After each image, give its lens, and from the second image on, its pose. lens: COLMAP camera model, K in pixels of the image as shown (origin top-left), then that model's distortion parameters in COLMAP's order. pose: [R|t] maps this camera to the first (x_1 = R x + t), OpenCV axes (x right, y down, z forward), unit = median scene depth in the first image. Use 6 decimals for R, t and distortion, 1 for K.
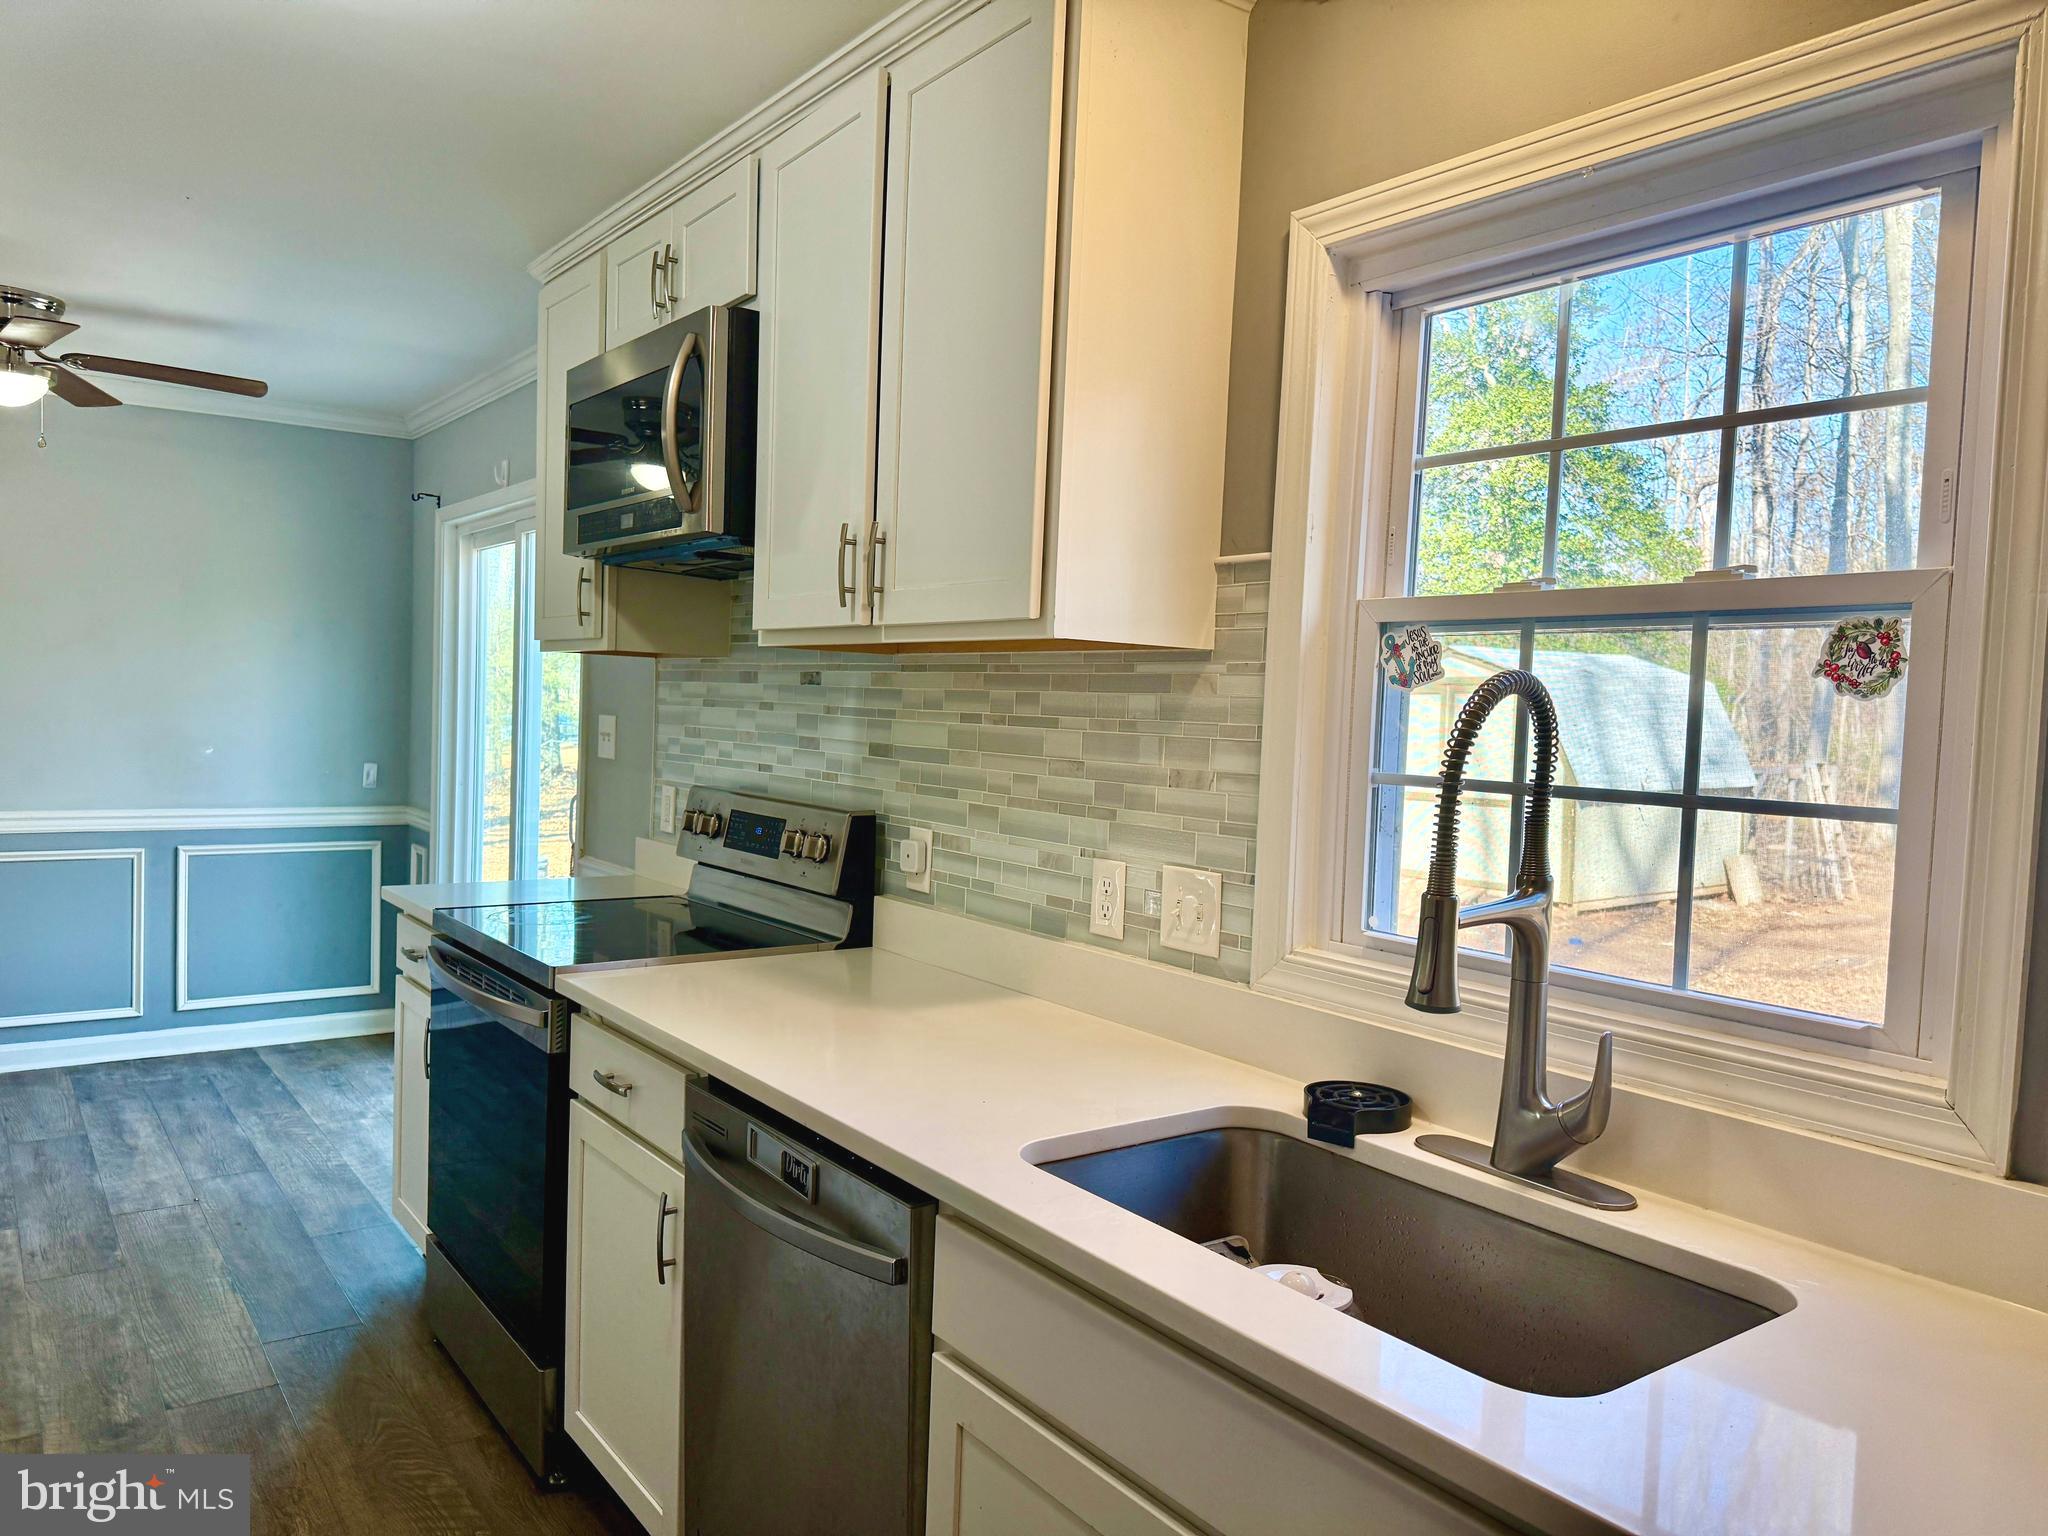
lens RADIAL K [[1440.4, 0, 1018.8], [0, 1440.4, 765.6], [0, 0, 1]] dist [0.088321, -0.116621]
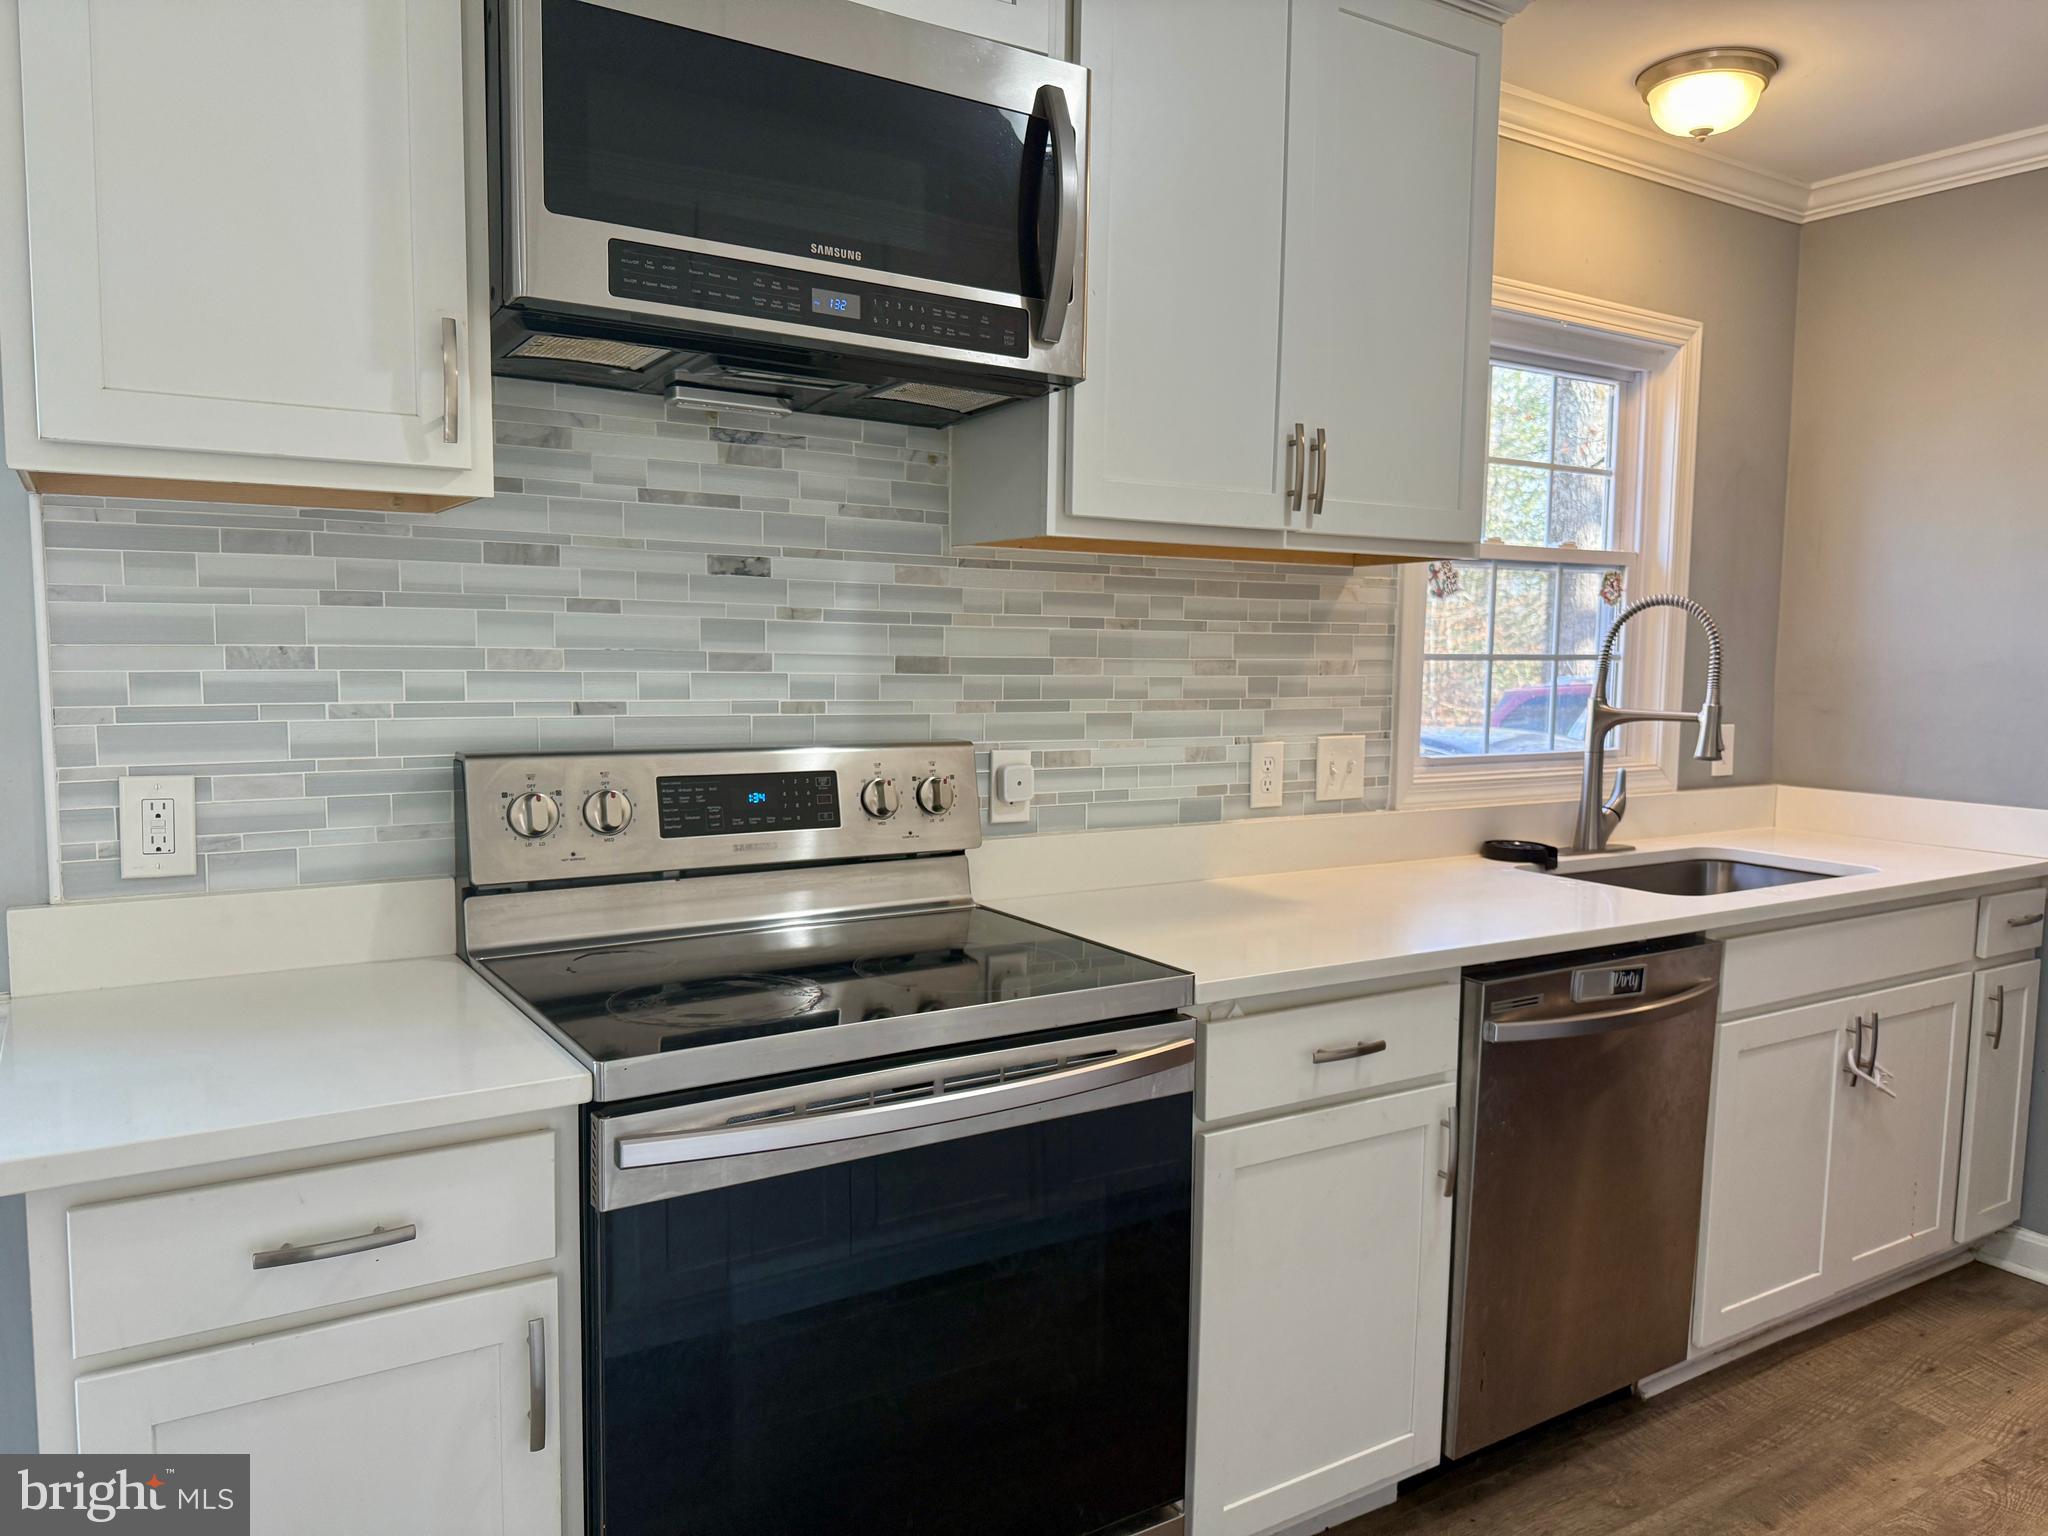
lens RADIAL K [[1428.8, 0, 1027.9], [0, 1428.8, 784.6], [0, 0, 1]] dist [0.092828, -0.109494]
pose [[0.064769, -0.129966, 0.989401, -1.013383], [0.030707, 0.991273, 0.128201, -0.051229], [-0.997428, 0.022078, 0.068195, 1.017796]]
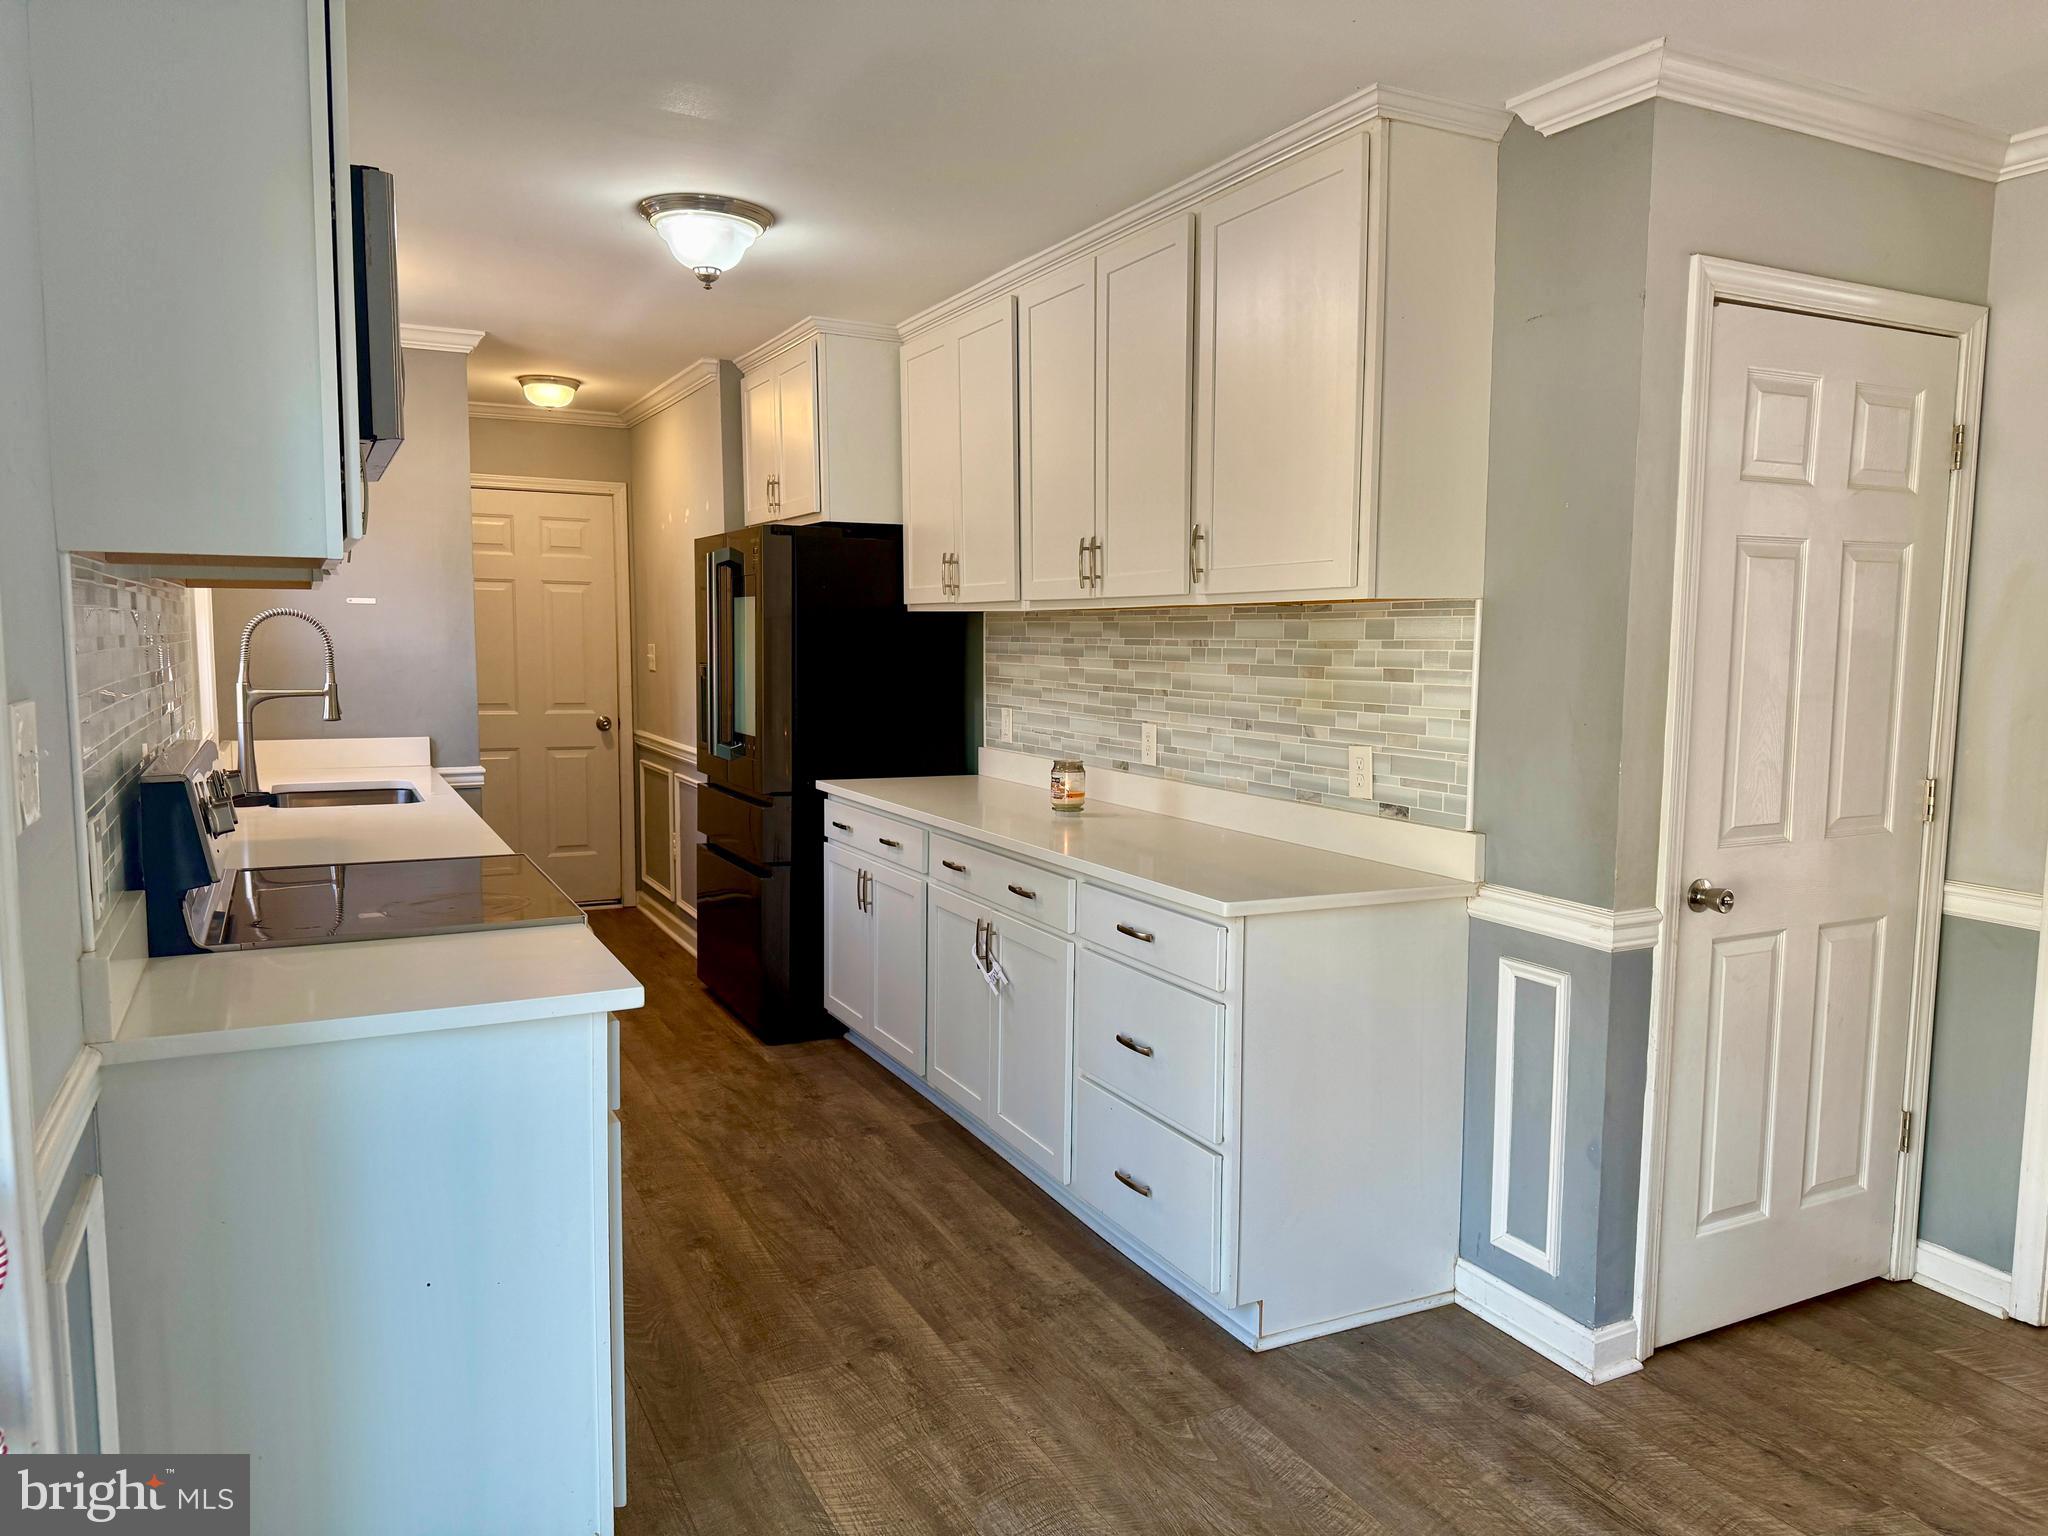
lens RADIAL K [[1425.2, 0, 1027.6], [0, 1425.2, 774.3], [0, 0, 1]] dist [0.143315, -0.236216]
pose [[-0.985122, -0.060456, 0.160871, -0.929731], [-0.036796, 0.988573, 0.146181, -0.124004], [-0.167870, 0.138087, -0.976090, 2.099793]]
